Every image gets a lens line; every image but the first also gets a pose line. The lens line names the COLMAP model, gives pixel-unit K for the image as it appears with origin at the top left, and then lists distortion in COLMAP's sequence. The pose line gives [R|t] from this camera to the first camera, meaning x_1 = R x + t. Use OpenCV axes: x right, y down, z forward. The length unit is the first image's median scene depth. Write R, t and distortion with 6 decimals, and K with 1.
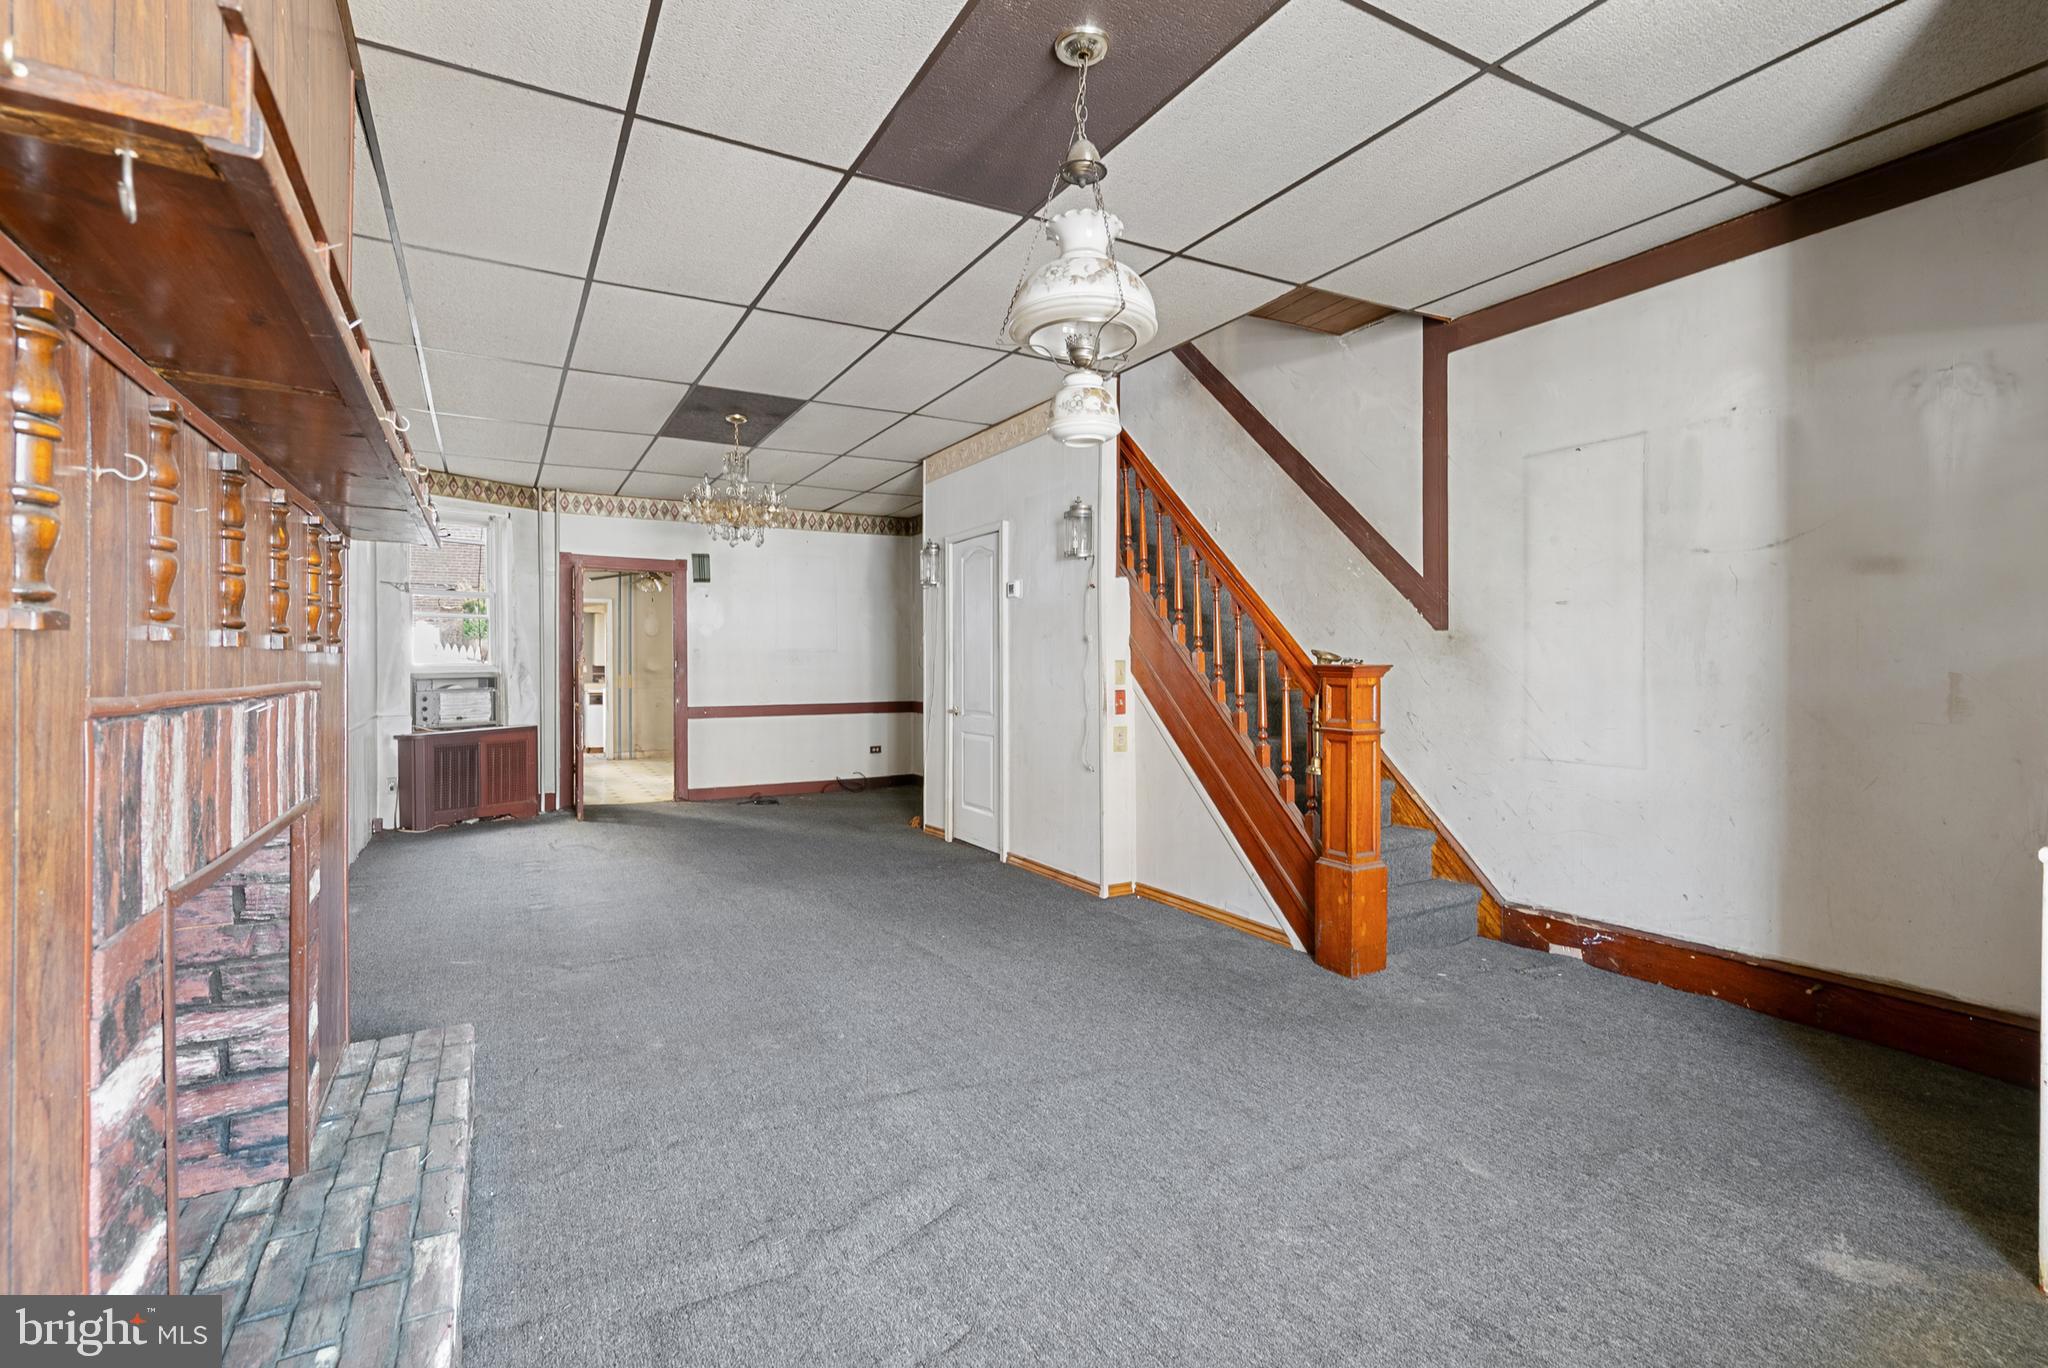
lens RADIAL K [[954.3, 0, 1026.8], [0, 954.3, 663.0], [0, 0, 1]] dist [-0.005705, 0.000003]
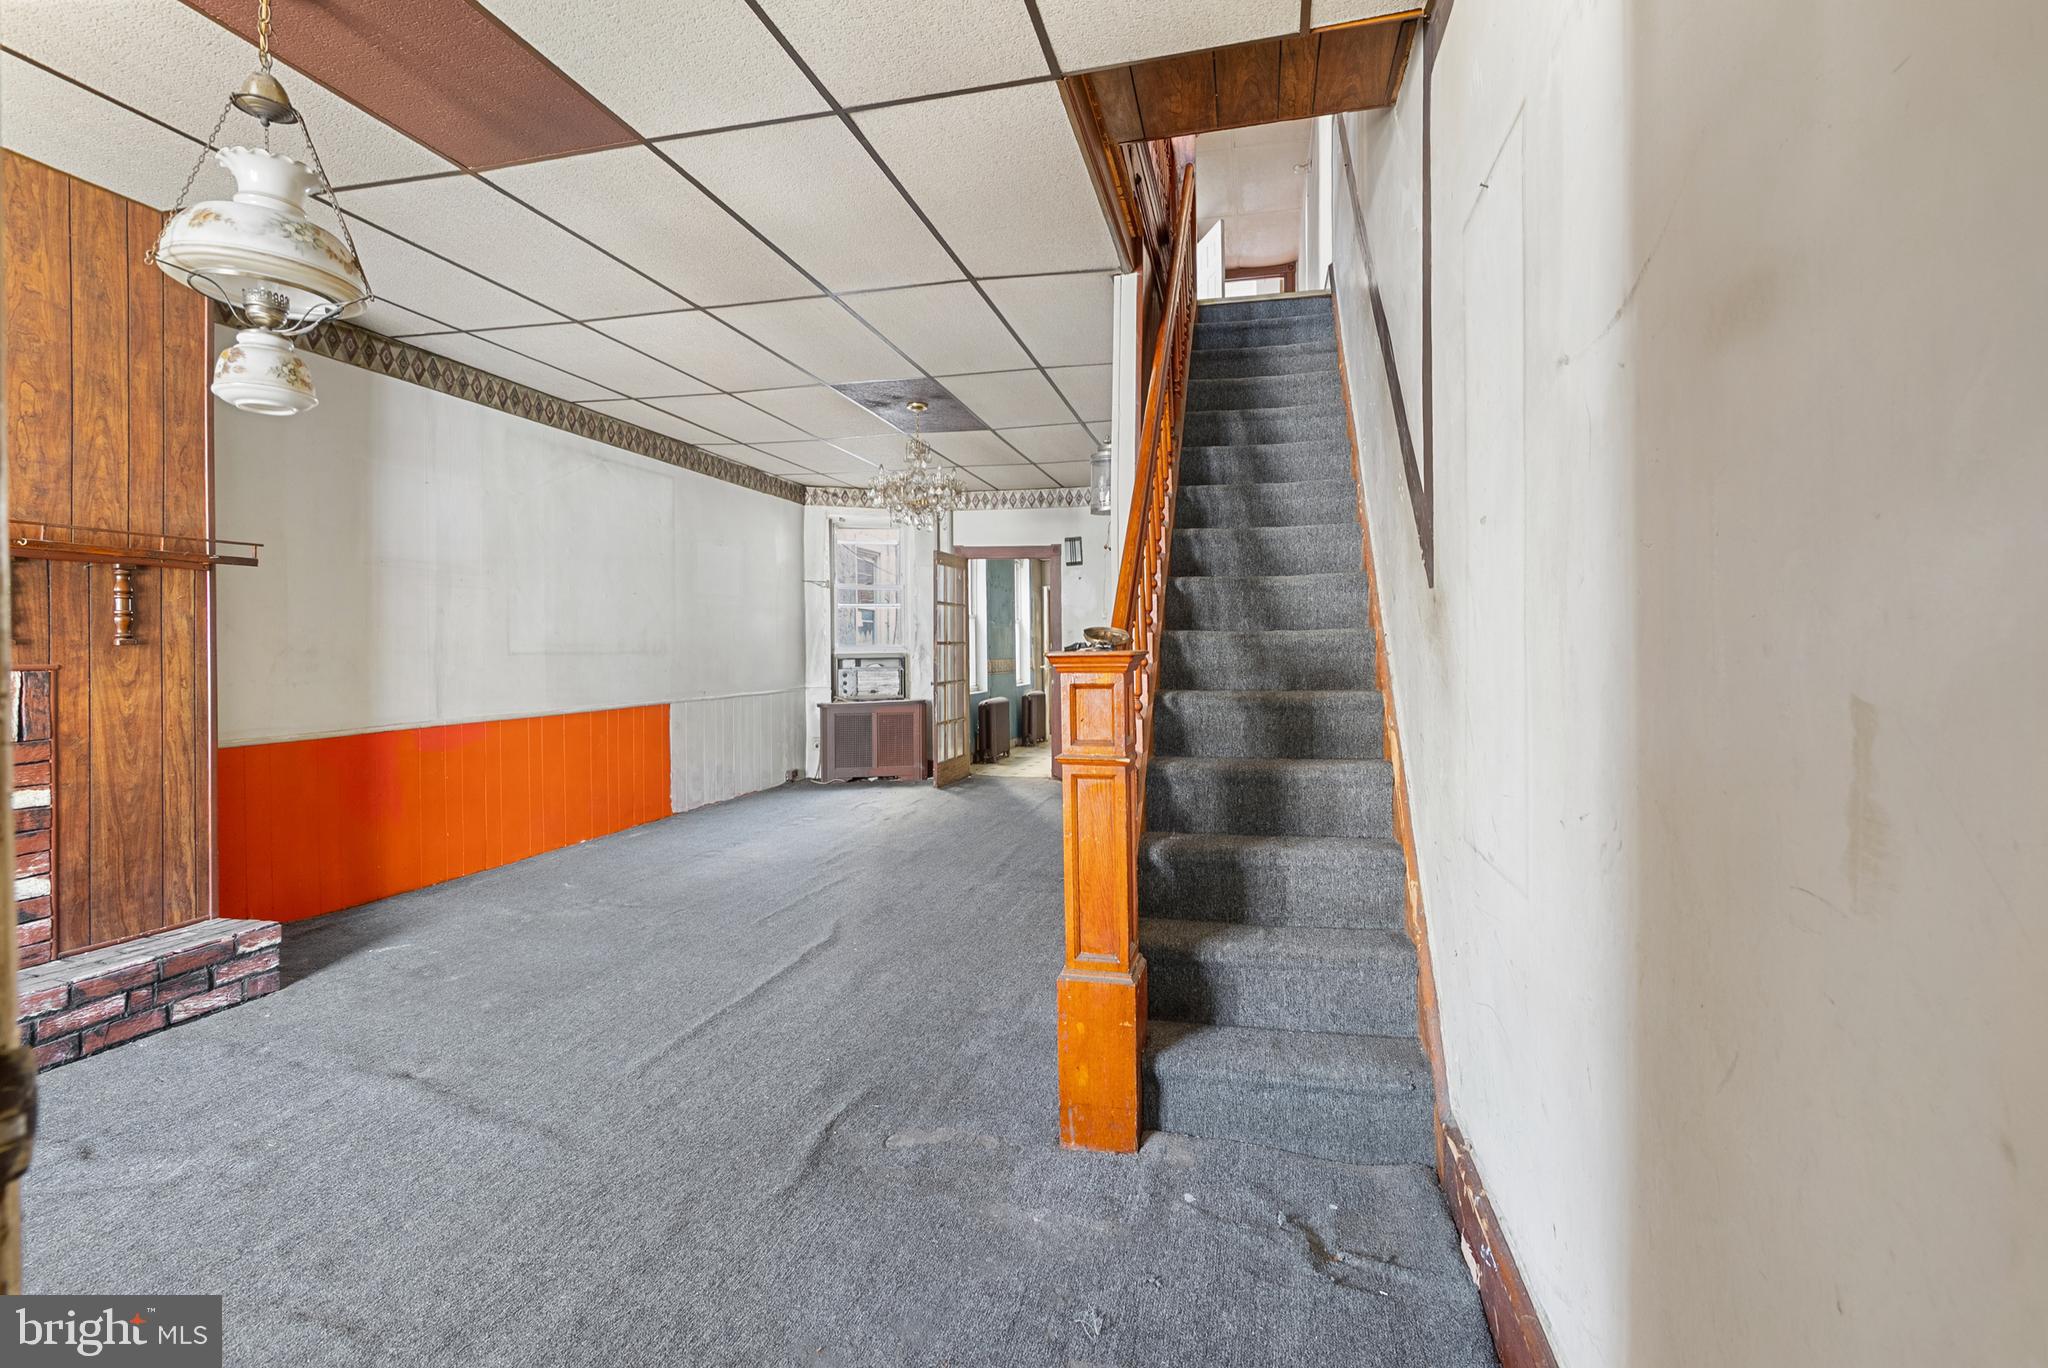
lens RADIAL K [[955.5, 0, 1024.0], [0, 955.5, 645.0], [0, 0, 1]] dist [-0.002615, -0.000034]
pose [[0.730850, -0.001369, -0.682536, 0.388774], [0.003392, 0.999993, 0.001627, -0.001696], [0.682529, -0.003504, 0.730850, 0.267906]]
